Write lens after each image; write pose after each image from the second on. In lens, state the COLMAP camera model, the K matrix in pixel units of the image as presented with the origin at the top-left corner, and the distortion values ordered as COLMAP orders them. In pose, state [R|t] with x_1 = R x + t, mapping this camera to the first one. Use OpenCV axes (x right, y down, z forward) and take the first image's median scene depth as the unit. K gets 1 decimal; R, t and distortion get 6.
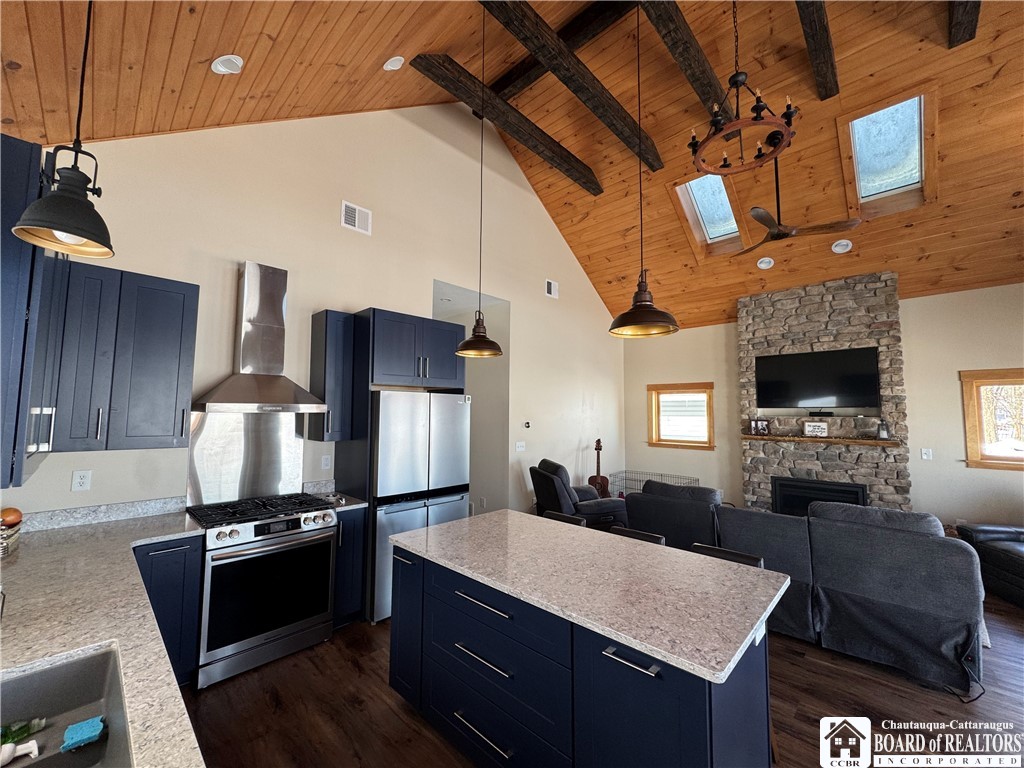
lens RADIAL K [[407.9, 0, 511.2], [0, 407.9, 383.2], [0, 0, 1]] dist [-0.002109, 0.000111]
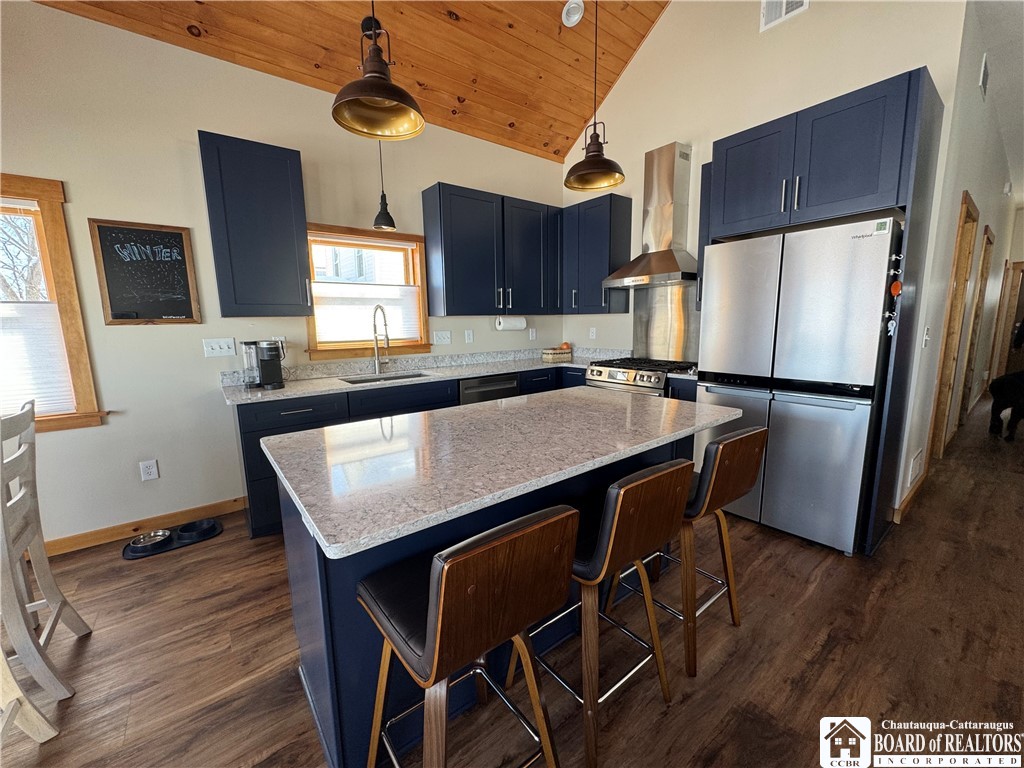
lens RADIAL K [[407.9, 0, 511.1], [0, 407.9, 383.7], [0, 0, 1]] dist [-0.002109, 0.000111]
pose [[-0.143654, 0.143125, -0.979224, 0.378370], [0.088460, 0.987383, 0.131340, 0.095957], [0.985666, -0.067755, -0.154502, 0.455951]]
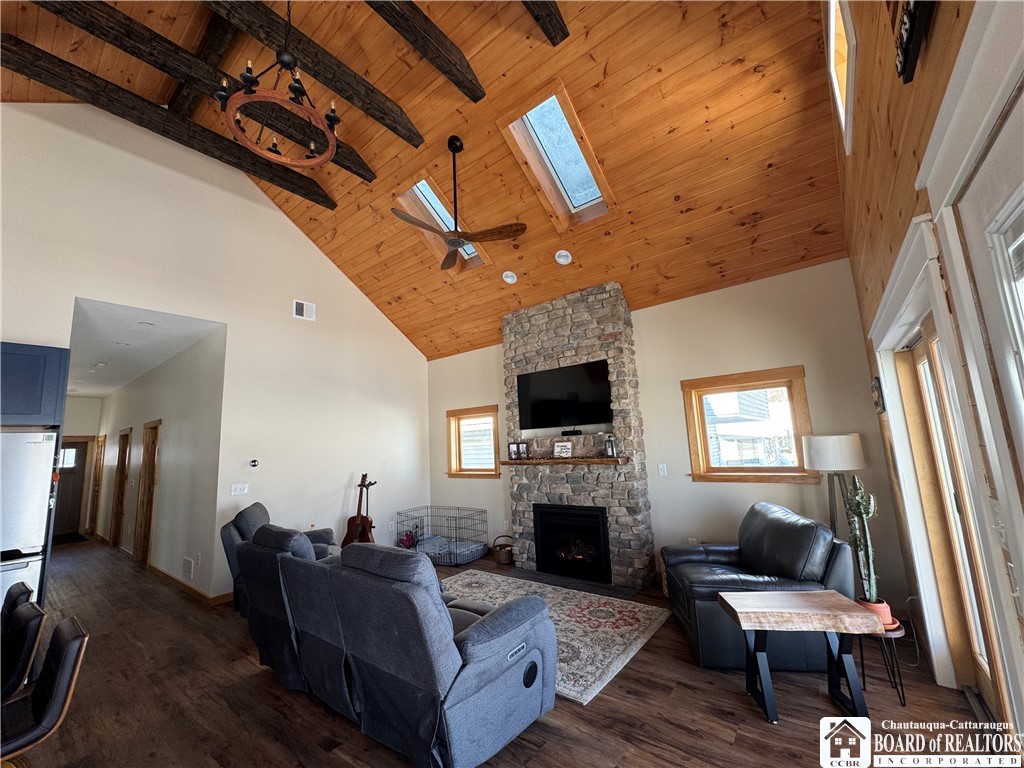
lens RADIAL K [[407.9, 0, 511.4], [0, 407.9, 383.3], [0, 0, 1]] dist [-0.002109, 0.000111]
pose [[0.993518, -0.040452, 0.106229, 0.546689], [0.048746, 0.995864, -0.076674, 0.027966], [-0.102688, 0.081355, 0.991381, 0.075437]]
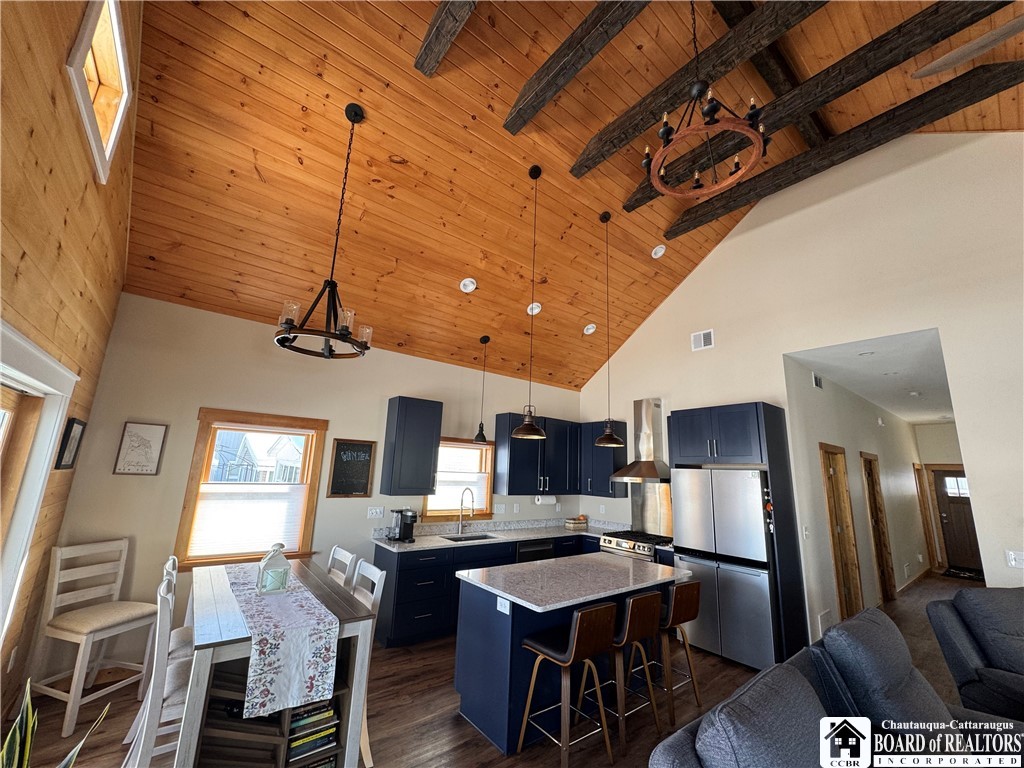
lens RADIAL K [[407.9, 0, 511.2], [0, 407.9, 384.0], [0, 0, 1]] dist [-0.002109, 0.000111]
pose [[-0.131840, -0.220837, -0.966359, 0.772873], [0.031811, 0.973424, -0.226792, 0.022731], [0.990760, -0.060641, -0.121311, 0.401803]]
